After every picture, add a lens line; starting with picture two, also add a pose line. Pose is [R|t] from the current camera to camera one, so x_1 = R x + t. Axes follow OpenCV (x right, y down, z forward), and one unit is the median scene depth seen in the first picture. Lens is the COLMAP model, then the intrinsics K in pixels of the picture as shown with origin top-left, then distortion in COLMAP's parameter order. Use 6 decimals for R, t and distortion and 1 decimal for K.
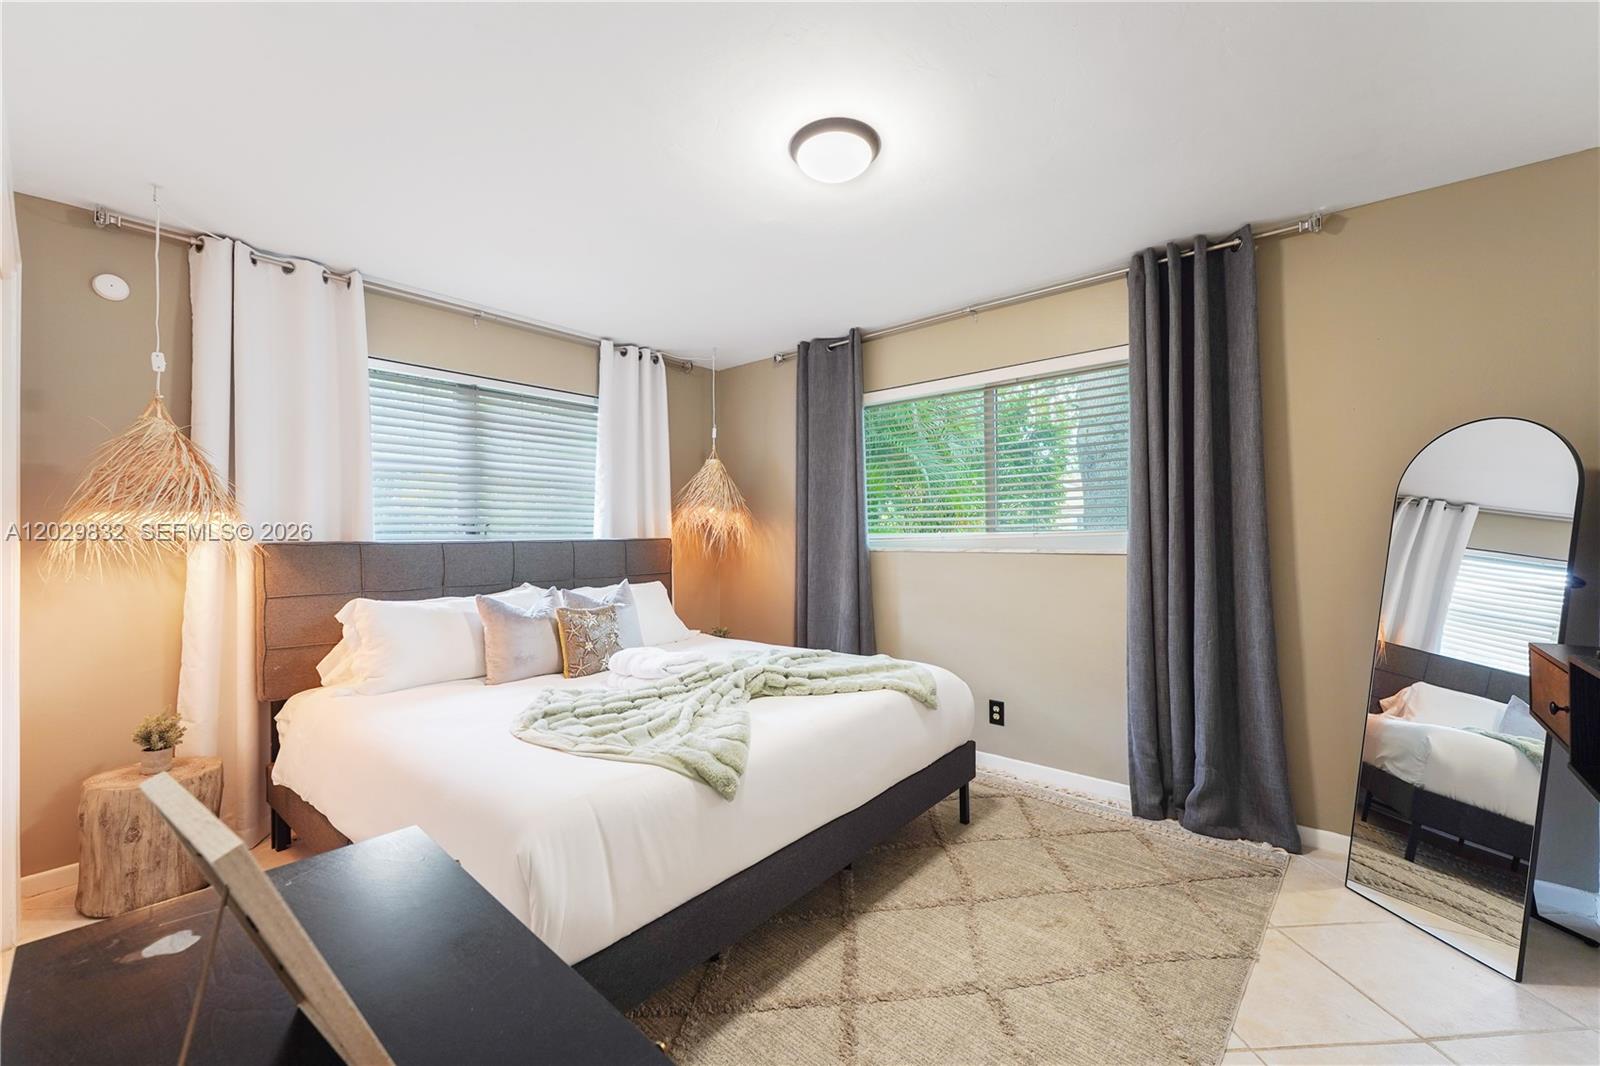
lens RADIAL K [[652.4, 0, 778.9], [0, 652.4, 535.2], [0, 0, 1]] dist [0.000078, -0.000619]
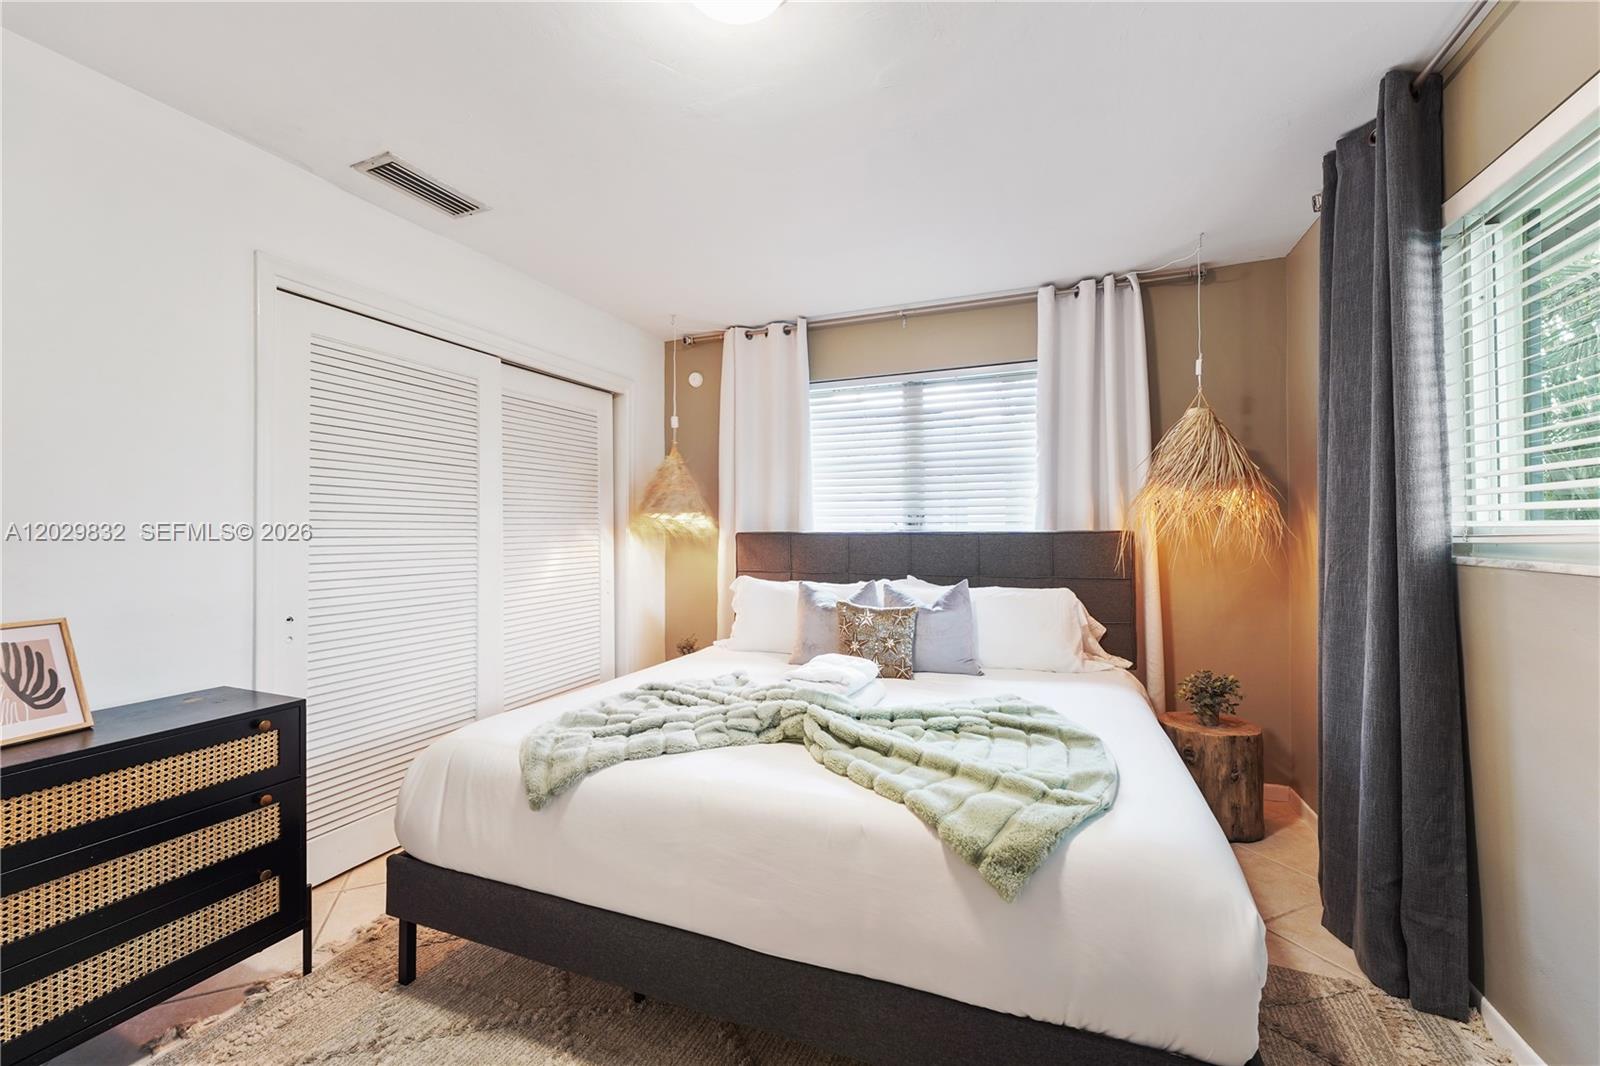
lens RADIAL K [[635.2, 0, 794.6], [0, 635.2, 522.0], [0, 0, 1]] dist [0.001377, -0.000008]
pose [[0.324125, -0.007053, -0.945988, 0.454956], [0.001544, 0.999975, -0.006926, -0.000022], [0.946013, 0.000785, 0.324128, 0.527412]]
